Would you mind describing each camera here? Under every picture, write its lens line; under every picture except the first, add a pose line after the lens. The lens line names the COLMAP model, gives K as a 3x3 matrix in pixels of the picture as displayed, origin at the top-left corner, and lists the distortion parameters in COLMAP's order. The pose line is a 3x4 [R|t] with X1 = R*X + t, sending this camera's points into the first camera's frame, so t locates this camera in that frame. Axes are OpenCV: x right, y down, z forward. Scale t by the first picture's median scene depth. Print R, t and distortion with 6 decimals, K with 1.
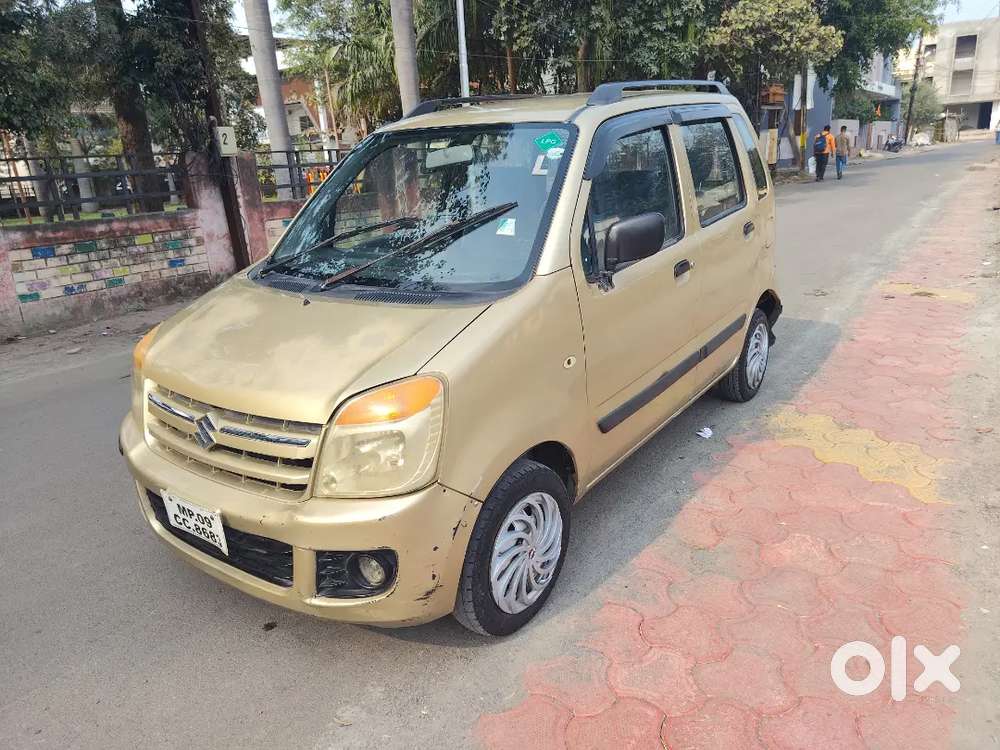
lens RADIAL K [[700.8, 0, 500.0], [0, 700.8, 375.0], [0, 0, 1]] dist [-0.004954, -0.004814]
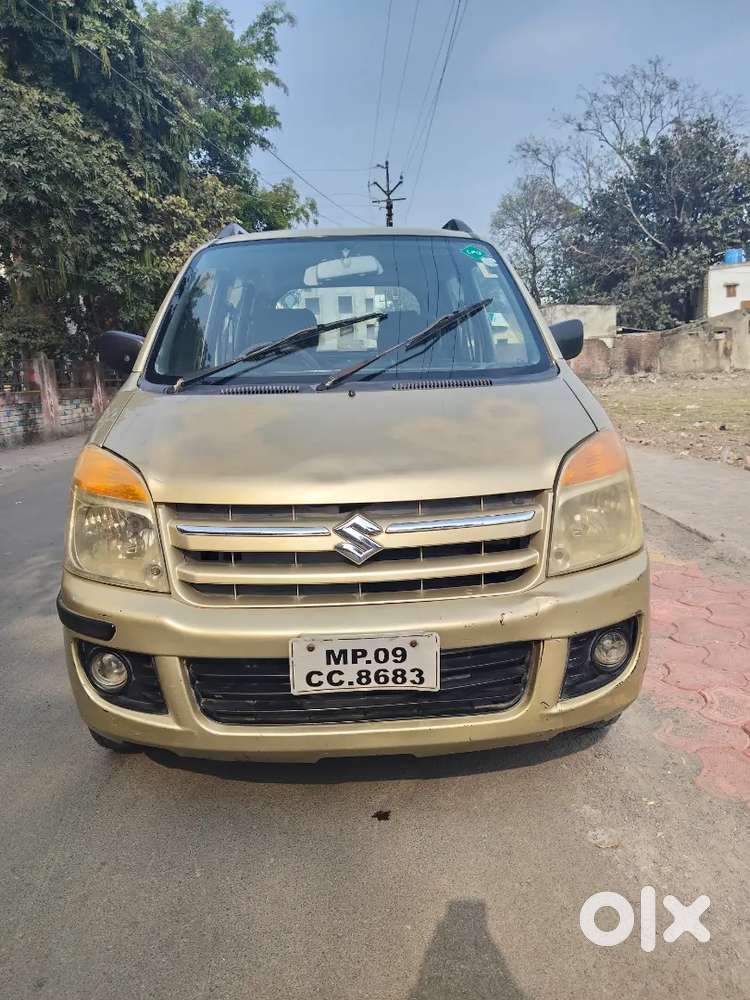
lens RADIAL K [[699.0, 0, 375.0], [0, 699.0, 500.0], [0, 0, 1]] dist [-0.001708, -0.007316]
pose [[0.800515, -0.092685, 0.592102, -0.104720], [0.179875, 0.979577, -0.089850, 0.013704], [-0.571682, 0.178431, 0.800838, 0.047680]]
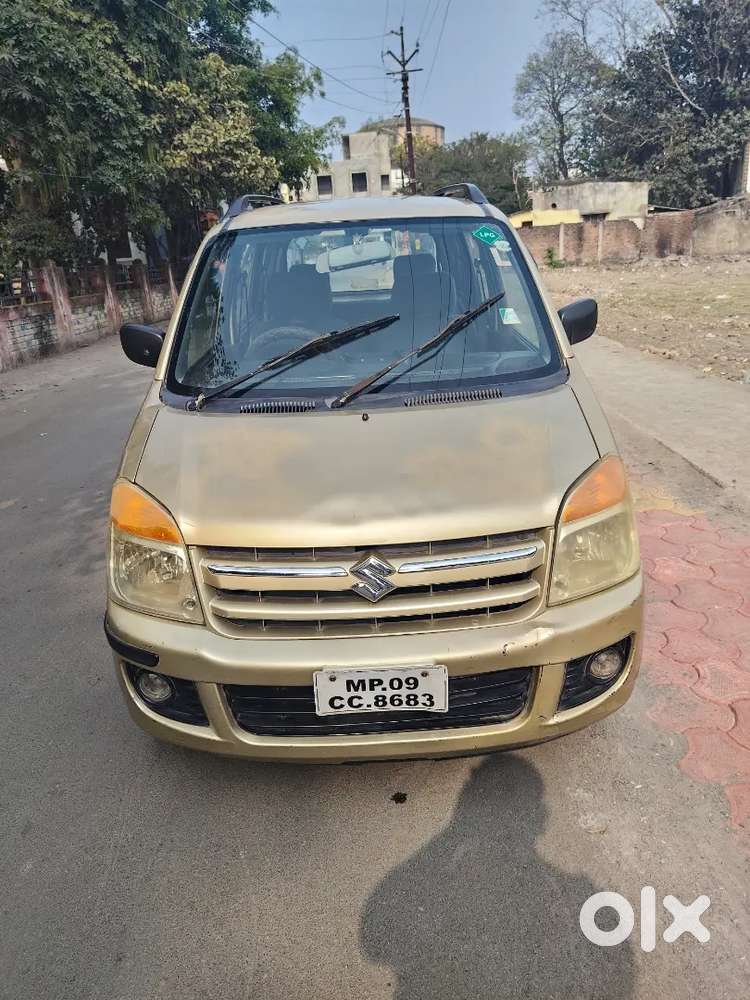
lens RADIAL K [[700.8, 0, 375.0], [0, 700.8, 500.0], [0, 0, 1]] dist [-0.004954, -0.004814]
pose [[0.814361, -0.193614, 0.547110, -0.105265], [0.195071, 0.979180, 0.056158, -0.006923], [-0.546592, 0.060992, 0.835175, 0.038385]]
